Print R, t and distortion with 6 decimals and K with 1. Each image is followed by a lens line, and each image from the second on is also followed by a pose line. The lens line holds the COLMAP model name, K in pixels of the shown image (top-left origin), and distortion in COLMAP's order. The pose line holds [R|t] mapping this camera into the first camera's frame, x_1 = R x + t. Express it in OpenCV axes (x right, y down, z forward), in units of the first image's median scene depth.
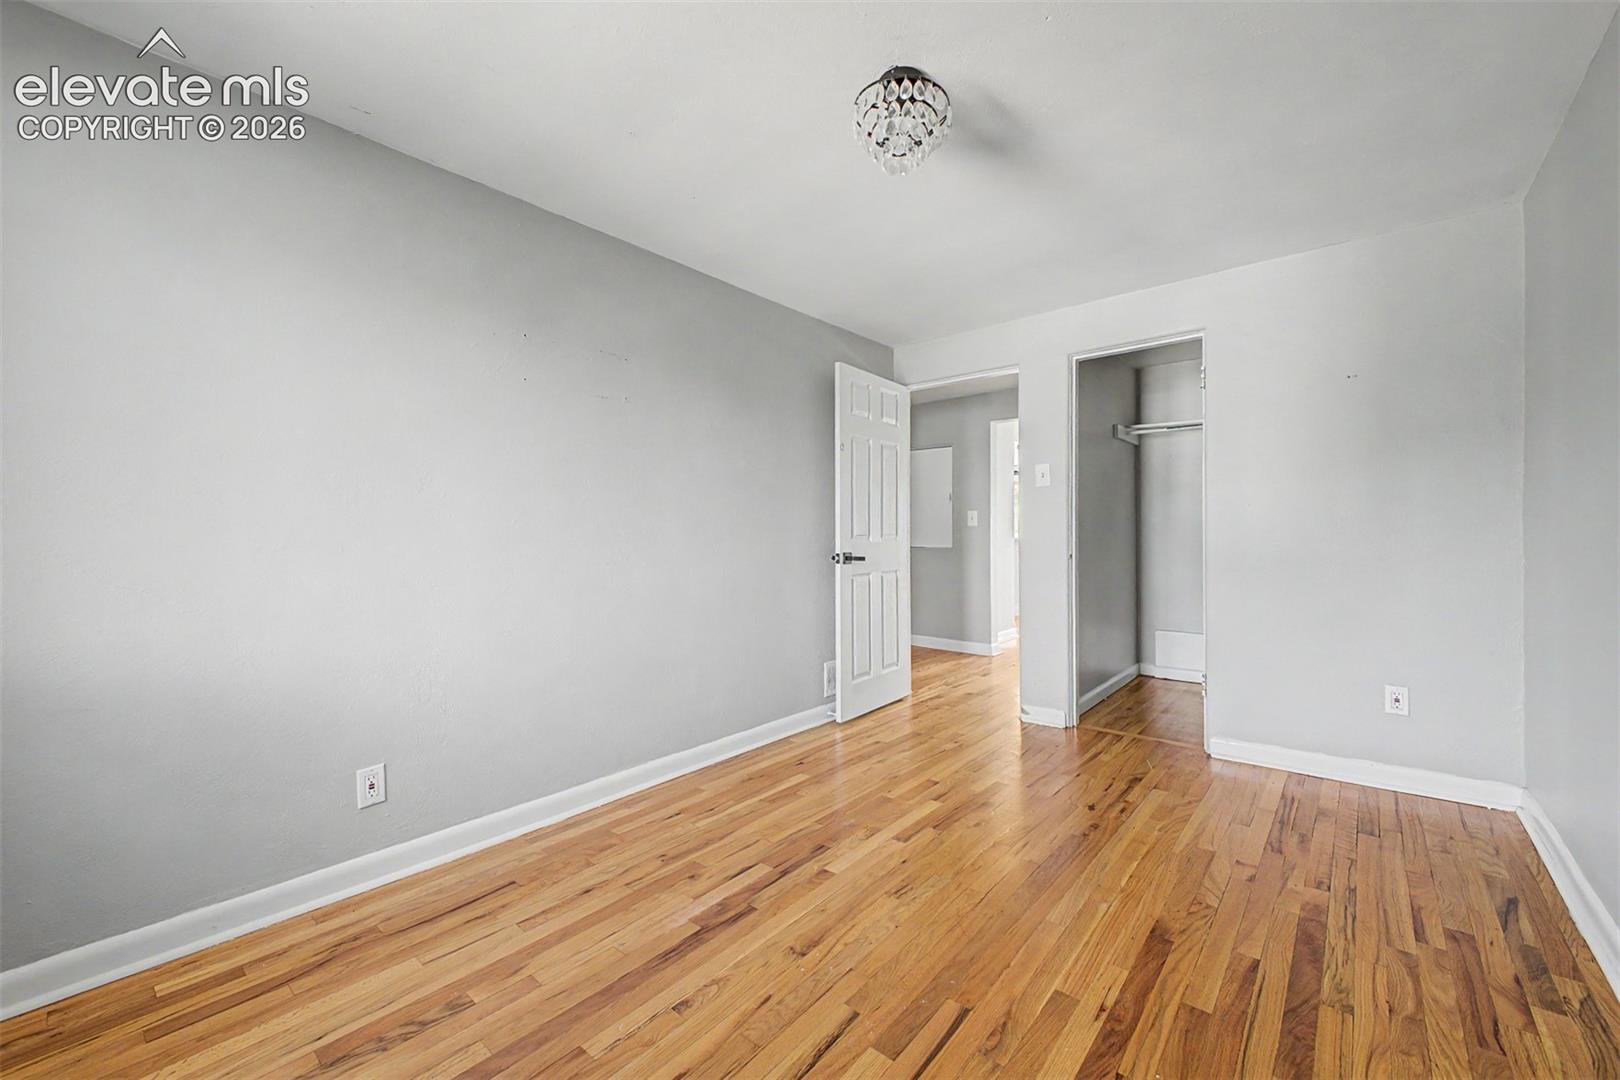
lens RADIAL K [[645.1, 0, 808.6], [0, 645.1, 530.2], [0, 0, 1]] dist [0.011162, -0.000566]
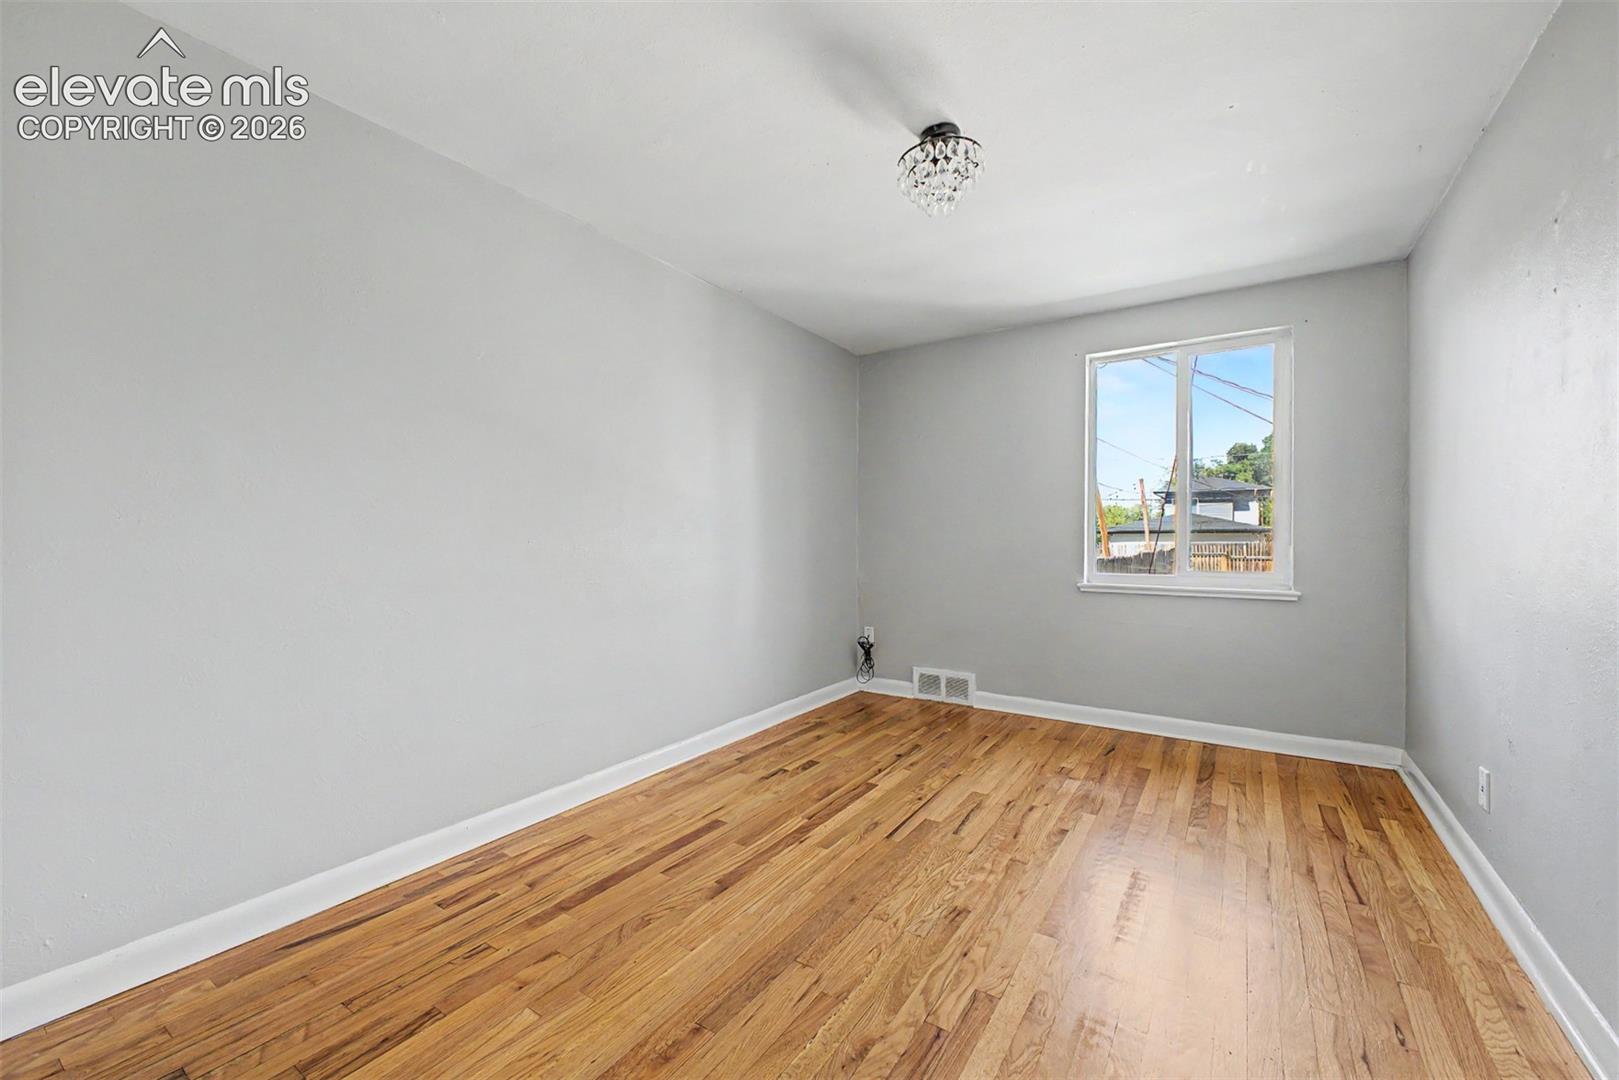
lens RADIAL K [[644.7, 0, 808.1], [0, 644.7, 530.2], [0, 0, 1]] dist [0.011162, -0.000566]
pose [[-0.993117, 0.003928, -0.117057, 0.534219], [0.005309, 0.999920, -0.011484, 0.011741], [0.117003, -0.012026, -0.993059, 2.210114]]
